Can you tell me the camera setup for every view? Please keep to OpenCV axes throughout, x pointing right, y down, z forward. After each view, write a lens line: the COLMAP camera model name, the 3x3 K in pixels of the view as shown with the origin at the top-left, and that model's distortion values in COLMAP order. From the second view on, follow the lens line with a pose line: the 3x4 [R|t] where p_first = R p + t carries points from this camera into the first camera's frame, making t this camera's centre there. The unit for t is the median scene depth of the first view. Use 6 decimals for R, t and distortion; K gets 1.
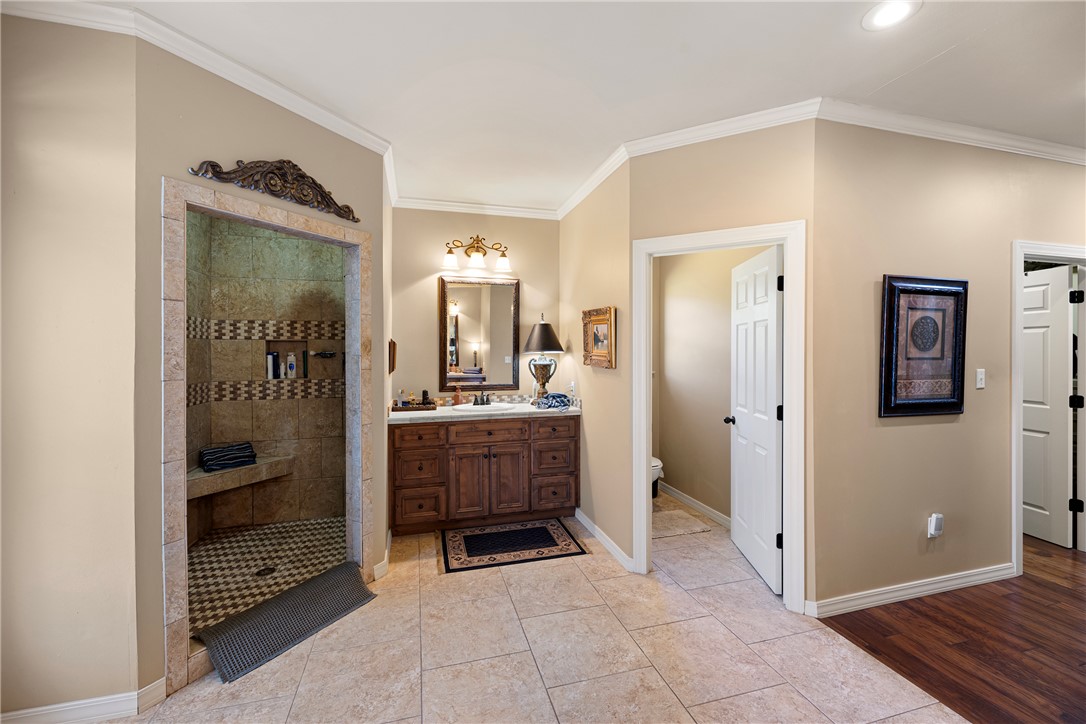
lens RADIAL K [[442.3, 0, 543.9], [0, 442.3, 354.2], [0, 0, 1]] dist [-0.004934, -0.000298]
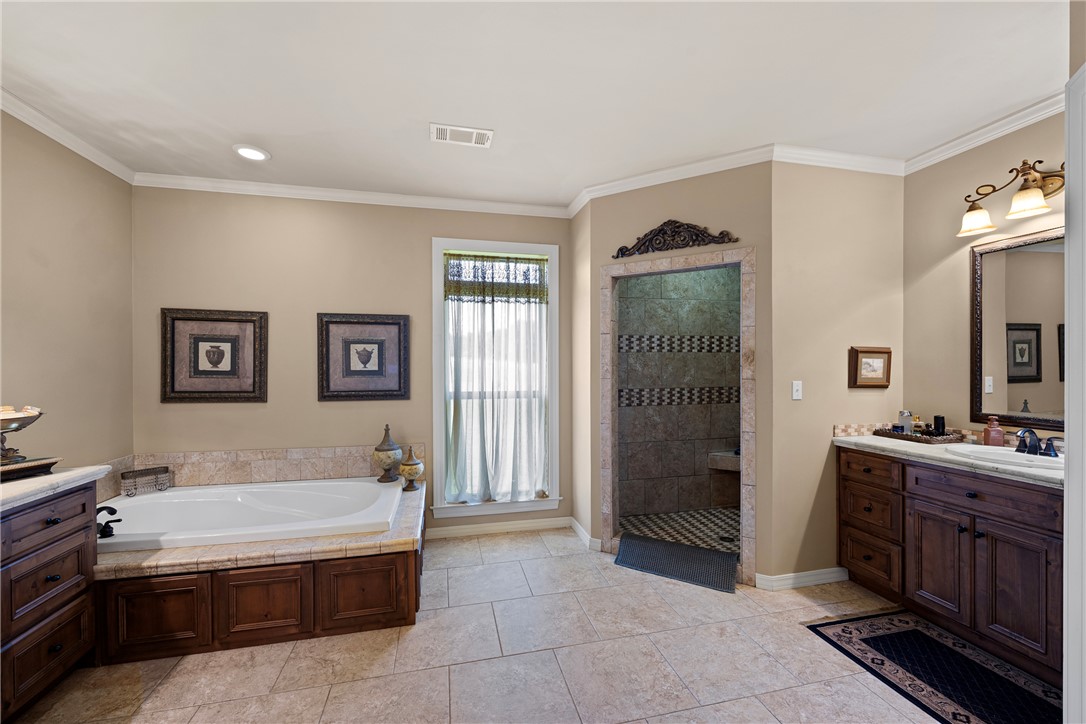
lens RADIAL K [[442.3, 0, 544.9], [0, 442.3, 365.0], [0, 0, 1]] dist [-0.004934, -0.000298]
pose [[-0.047056, 0.005719, -0.998876, 0.588931], [-0.002585, 0.999980, 0.005847, -0.002630], [0.998889, 0.002857, -0.047041, 0.509319]]
